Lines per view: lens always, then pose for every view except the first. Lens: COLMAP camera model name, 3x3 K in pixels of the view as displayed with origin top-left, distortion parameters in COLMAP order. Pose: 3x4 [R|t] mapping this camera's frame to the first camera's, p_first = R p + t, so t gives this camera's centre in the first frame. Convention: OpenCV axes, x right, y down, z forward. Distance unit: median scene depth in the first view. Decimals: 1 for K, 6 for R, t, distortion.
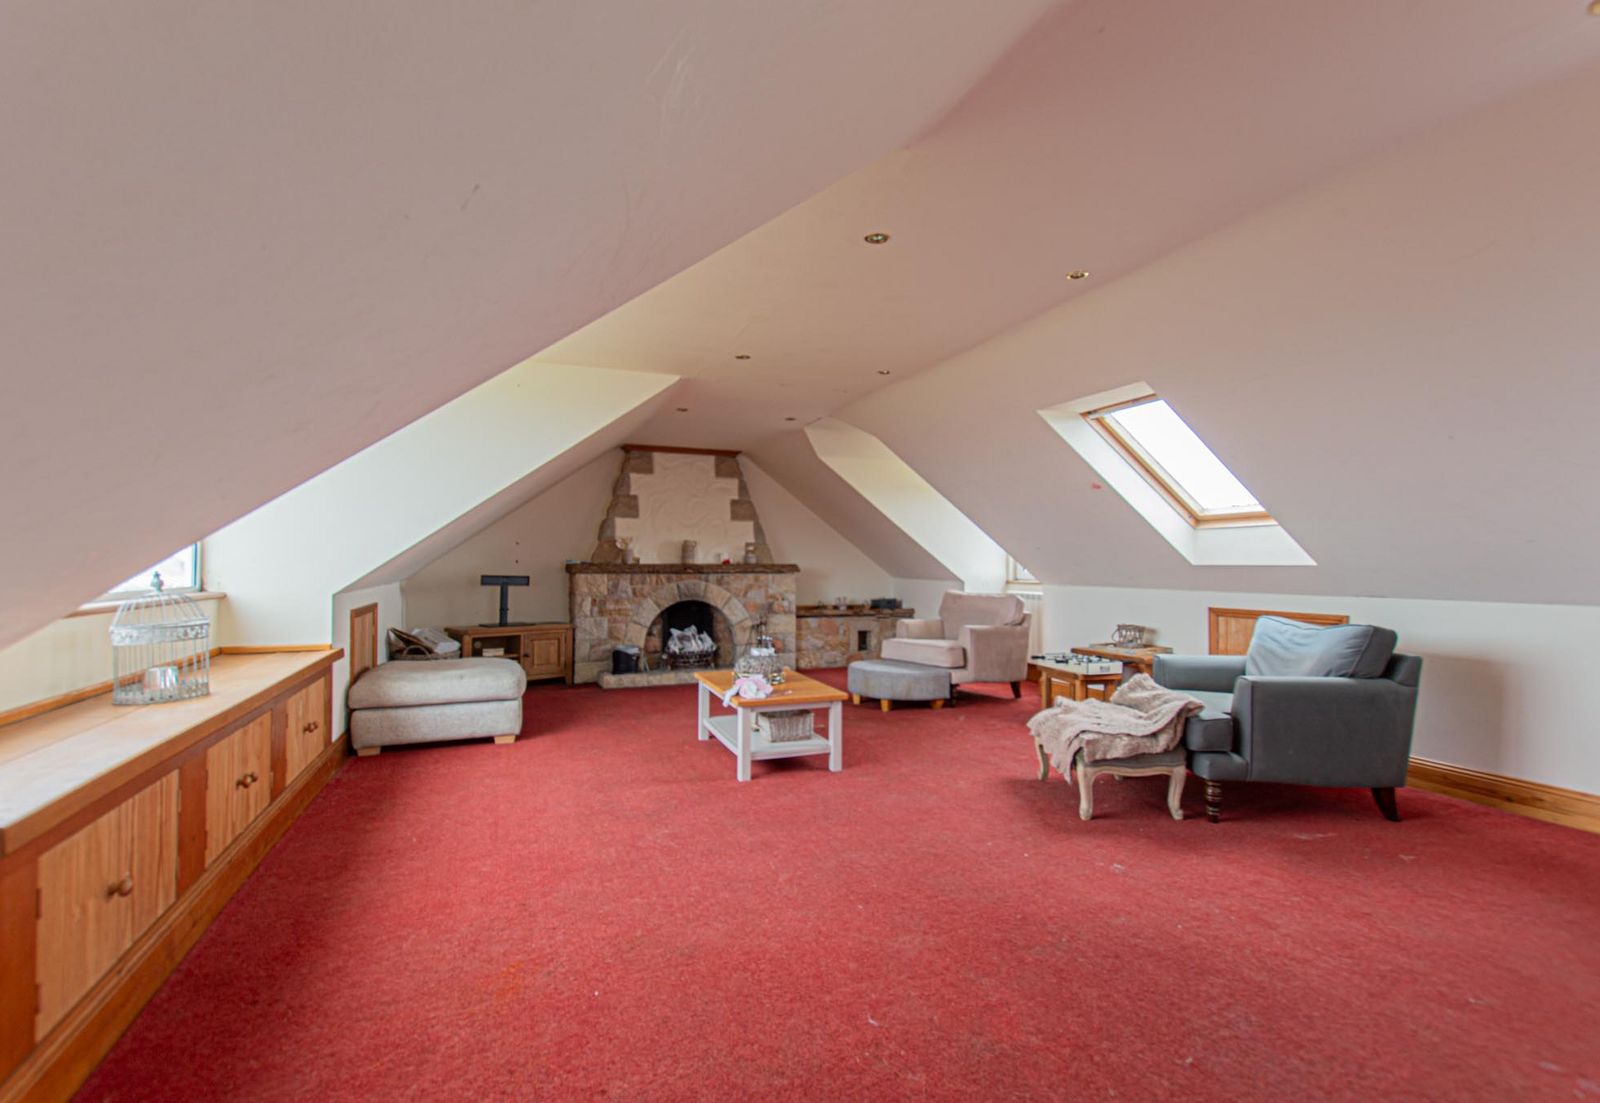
lens RADIAL K [[745.4, 0, 804.3], [0, 745.4, 556.2], [0, 0, 1]] dist [0.009436, -0.003127]
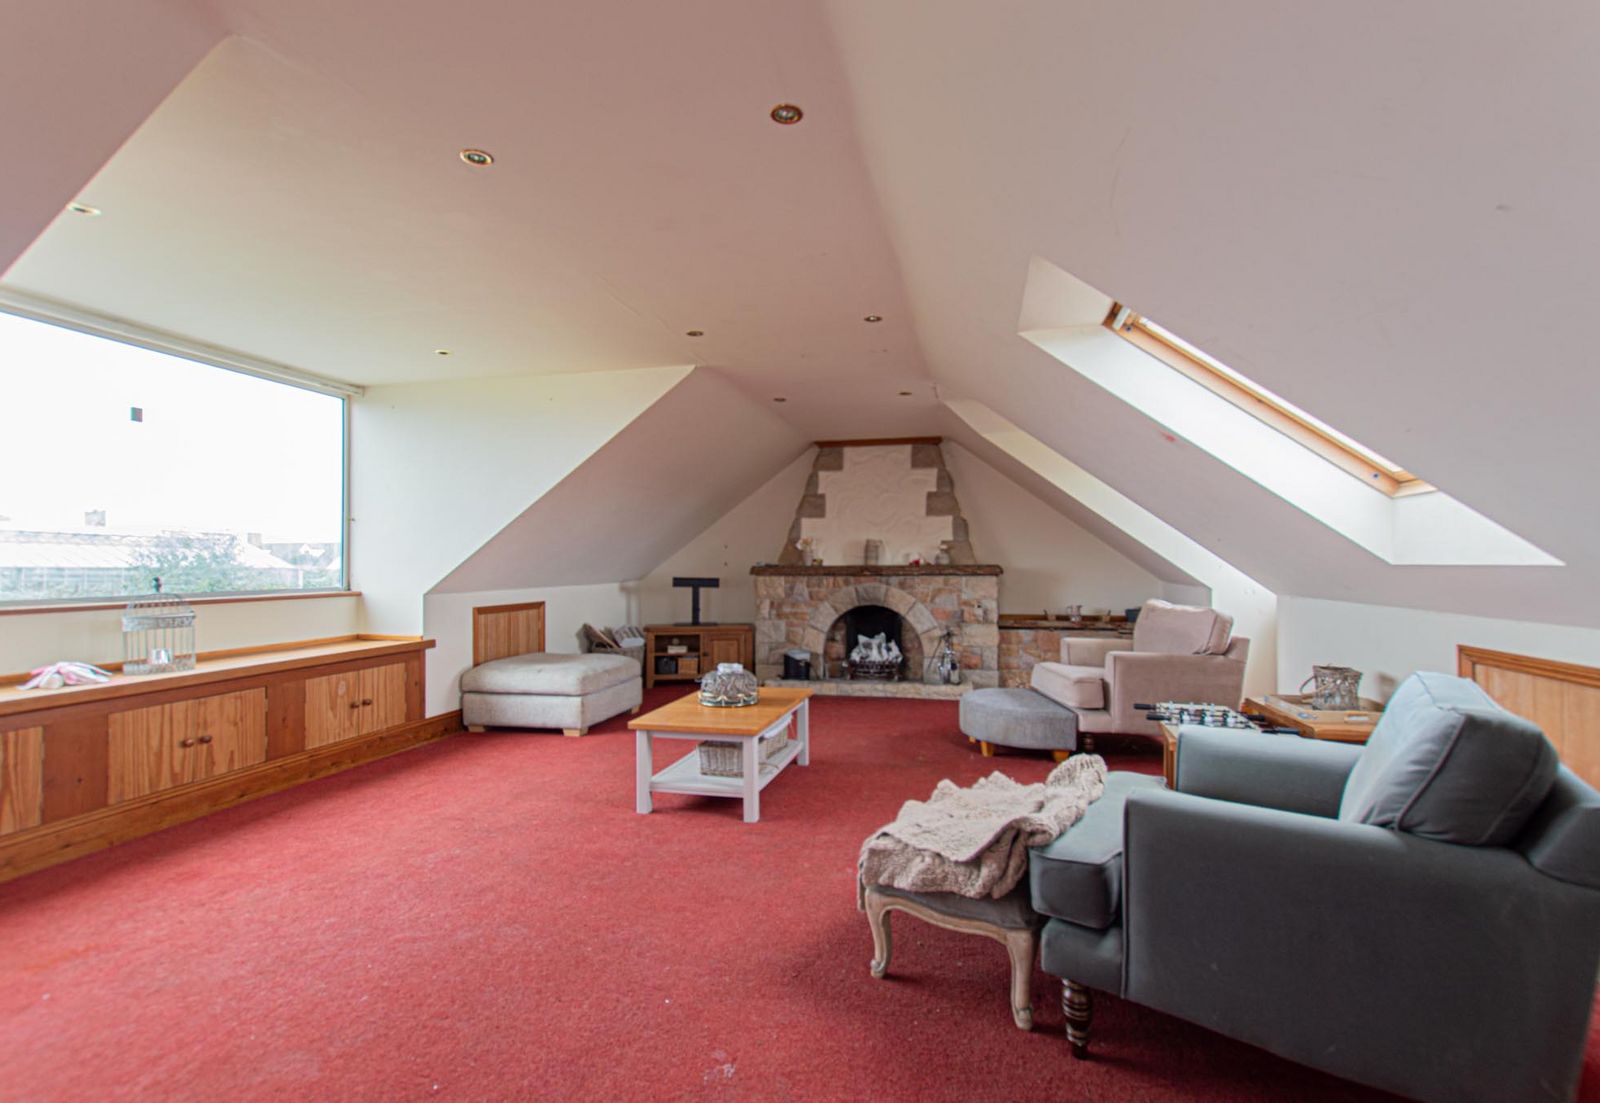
lens RADIAL K [[745.4, 0, 808.0], [0, 745.4, 558.1], [0, 0, 1]] dist [0.009436, -0.003127]
pose [[0.817992, -0.012217, -0.575100, 0.405544], [0.014296, 0.999897, -0.000906, 0.001450], [0.575053, -0.007480, 0.818082, 0.267668]]
